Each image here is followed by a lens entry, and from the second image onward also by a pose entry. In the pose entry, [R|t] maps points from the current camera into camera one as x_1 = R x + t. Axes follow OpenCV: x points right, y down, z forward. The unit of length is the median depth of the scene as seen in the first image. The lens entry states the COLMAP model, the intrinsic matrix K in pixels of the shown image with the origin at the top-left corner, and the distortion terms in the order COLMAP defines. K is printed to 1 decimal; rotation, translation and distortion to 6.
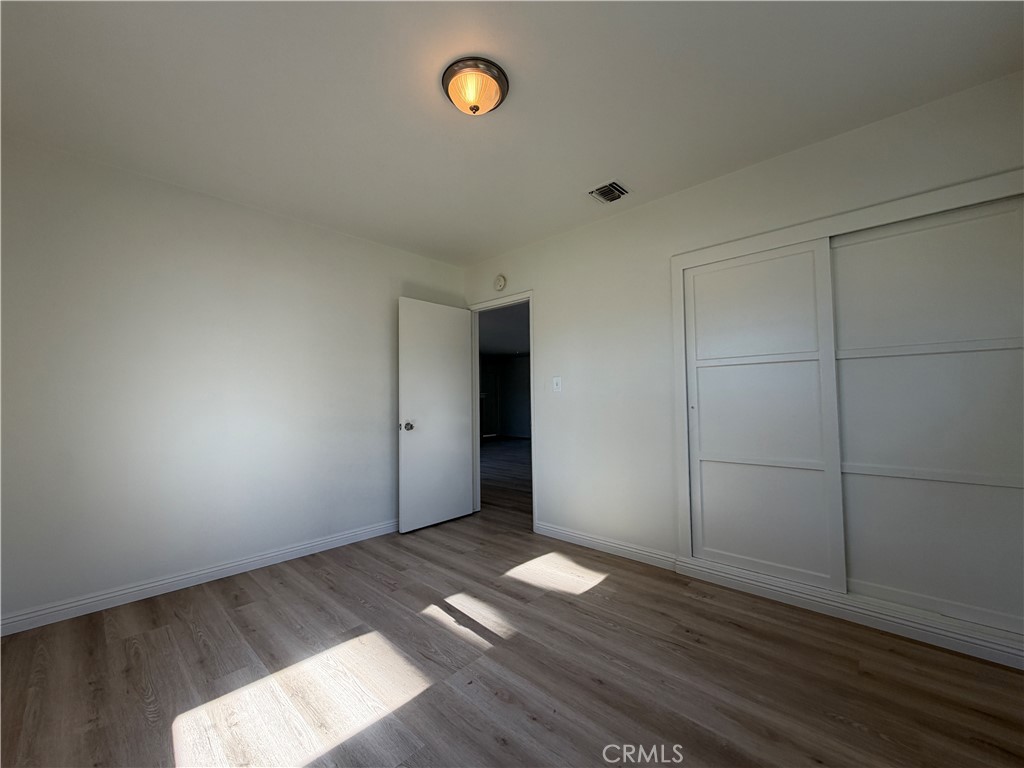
lens RADIAL K [[406.7, 0, 509.2], [0, 406.7, 385.5], [0, 0, 1]] dist [-0.000278, -0.000163]
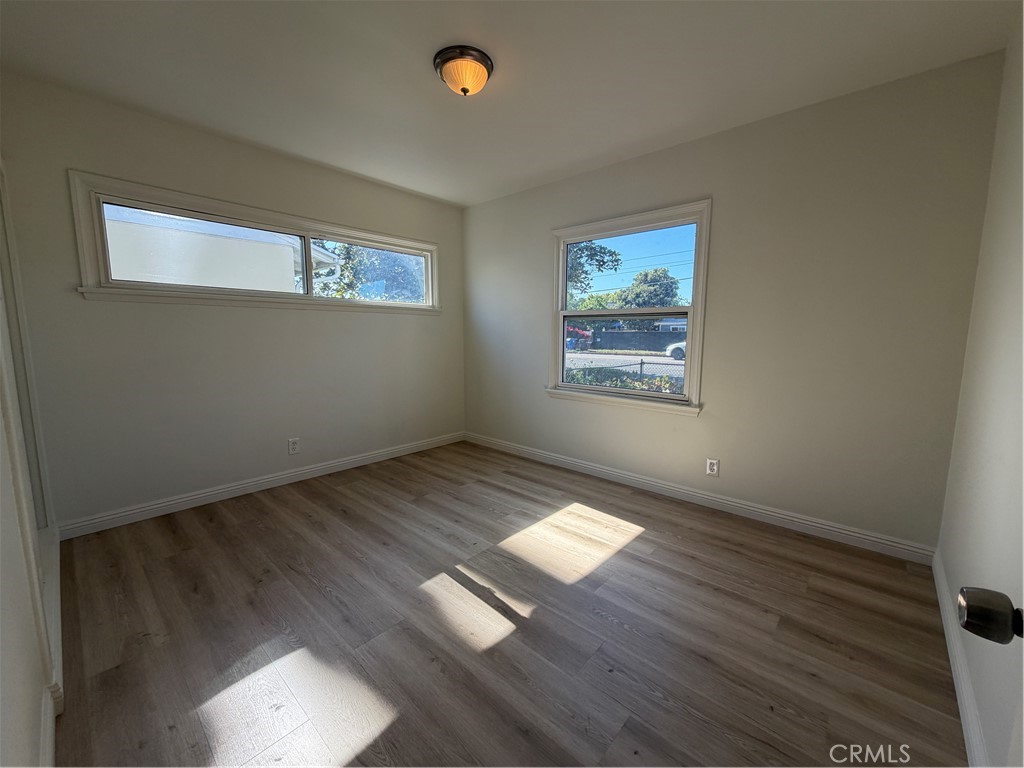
lens RADIAL K [[406.7, 0, 513.4], [0, 406.7, 383.0], [0, 0, 1]] dist [-0.000278, -0.000163]
pose [[-0.999735, 0.008675, -0.021308, -0.151685], [0.006867, 0.996485, 0.083487, 0.032754], [0.021957, 0.083318, -0.996281, 1.762438]]
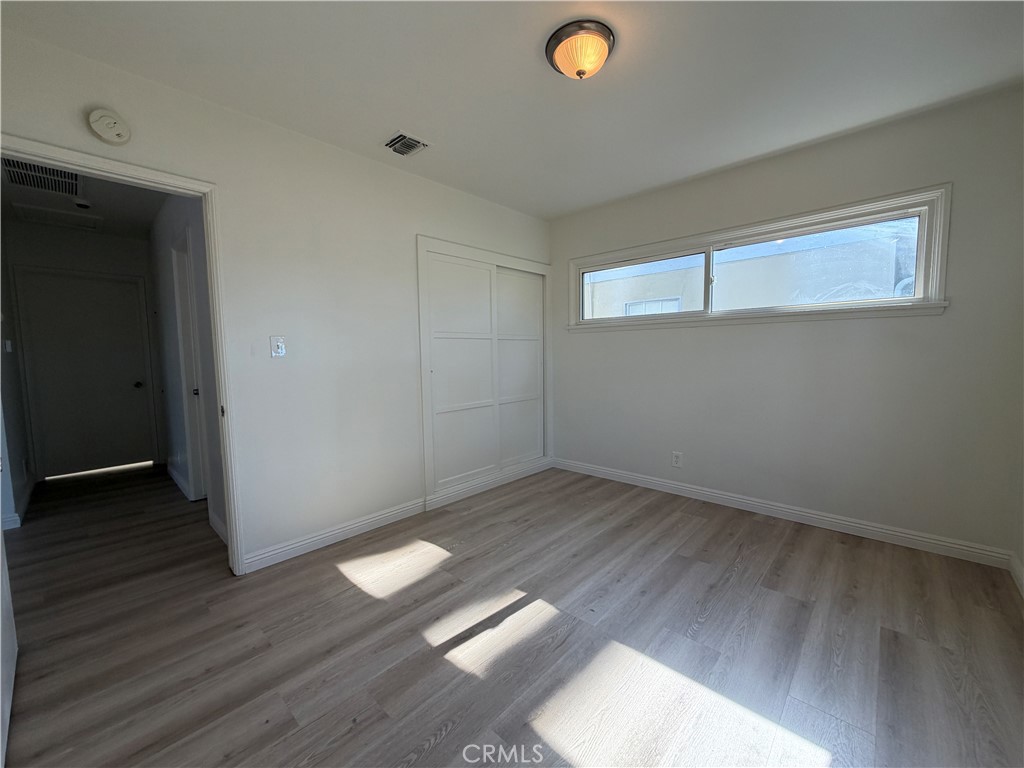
lens RADIAL K [[406.7, 0, 510.8], [0, 406.7, 385.4], [0, 0, 1]] dist [-0.000278, -0.000163]
pose [[-0.004253, -0.069893, 0.997545, -0.894572], [-0.023345, 0.997290, 0.069776, 0.007637], [-0.999718, -0.022991, -0.005873, 0.925290]]
